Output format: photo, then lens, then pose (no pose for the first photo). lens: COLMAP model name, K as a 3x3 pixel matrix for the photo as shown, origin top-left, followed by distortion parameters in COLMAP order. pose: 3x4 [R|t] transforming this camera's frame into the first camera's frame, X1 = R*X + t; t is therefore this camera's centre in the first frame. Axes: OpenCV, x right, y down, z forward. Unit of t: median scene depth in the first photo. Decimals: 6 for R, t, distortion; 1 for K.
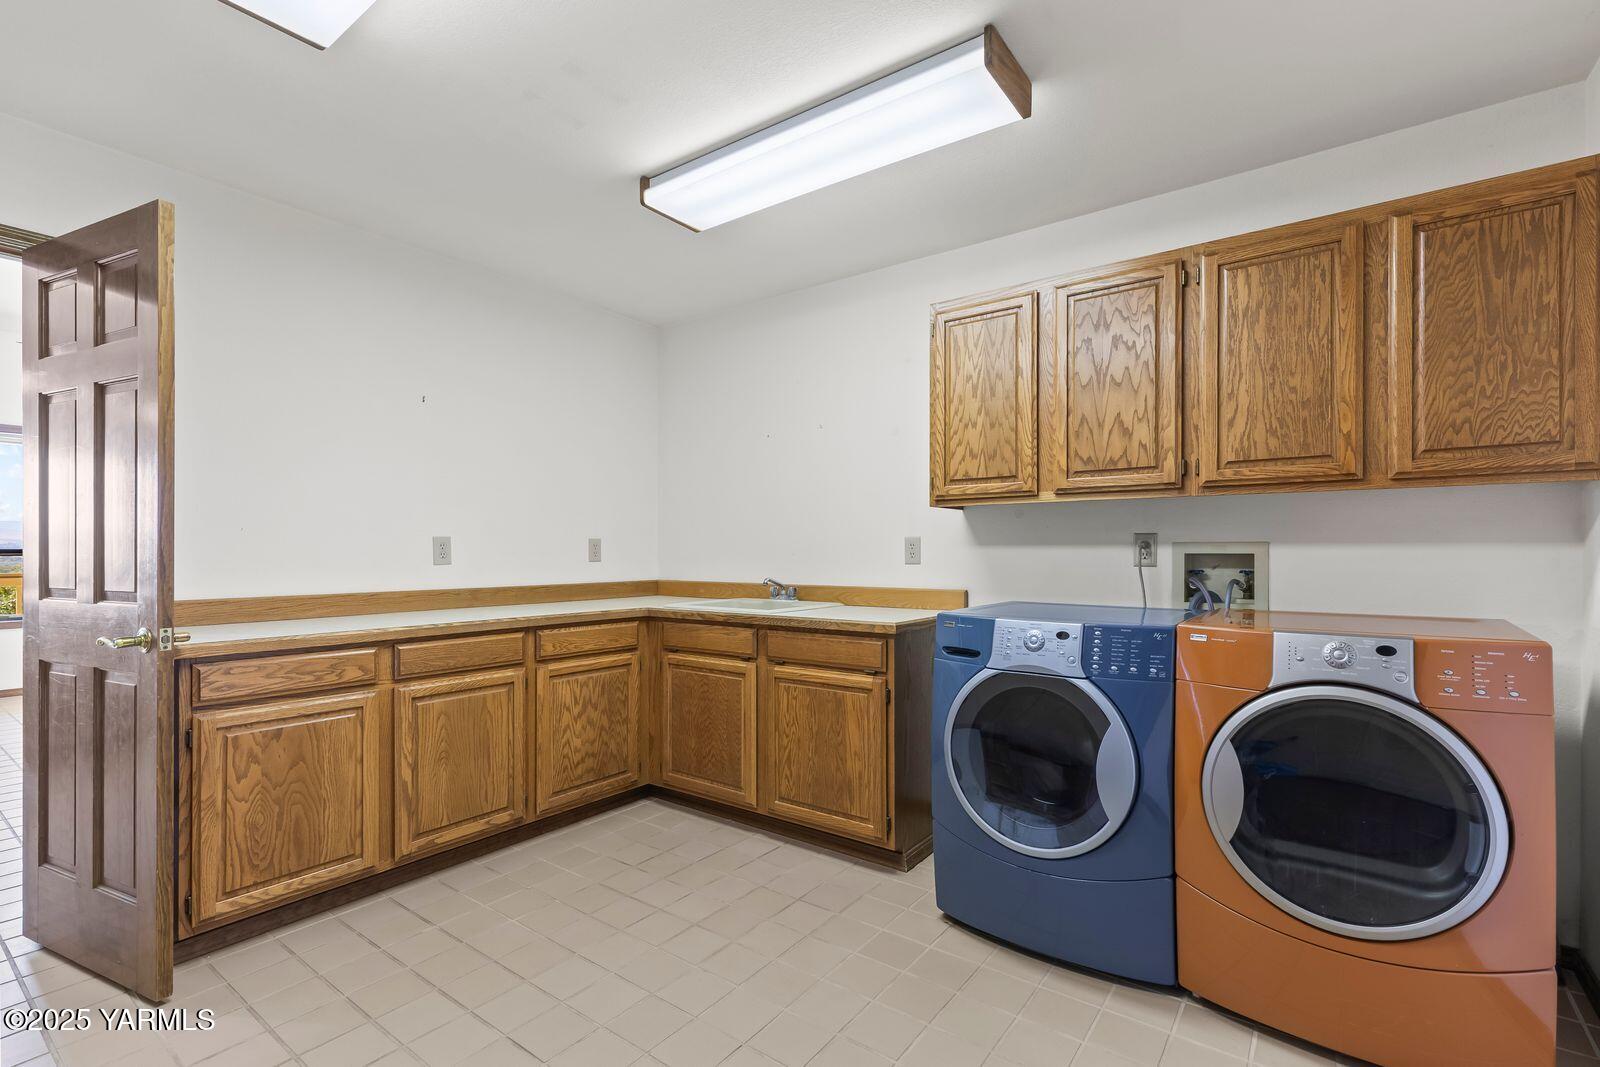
lens RADIAL K [[727.5, 0, 811.4], [0, 727.5, 544.1], [0, 0, 1]] dist [0.001119, -0.000911]
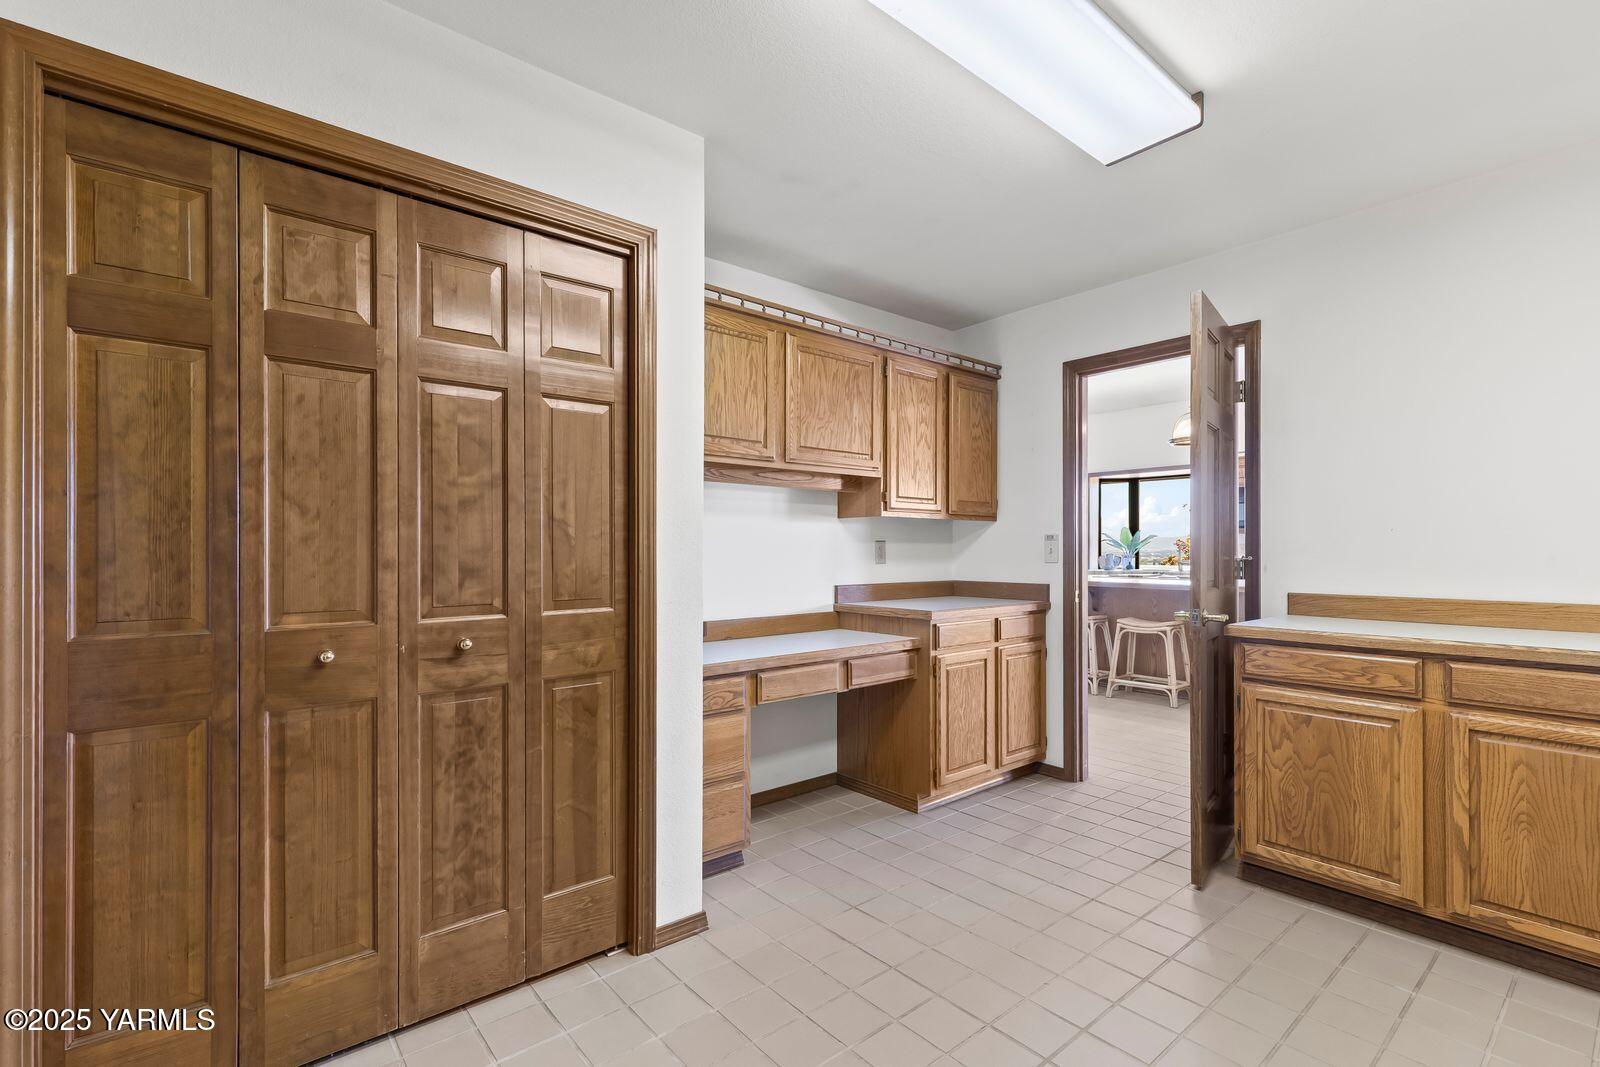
lens RADIAL K [[727.5, 0, 813.4], [0, 727.5, 544.0], [0, 0, 1]] dist [0.001119, -0.000911]
pose [[-0.242410, -0.000102, -0.970174, 0.473582], [0.017675, 0.999834, -0.004521, -0.008418], [0.970013, -0.018243, -0.242368, 0.532493]]
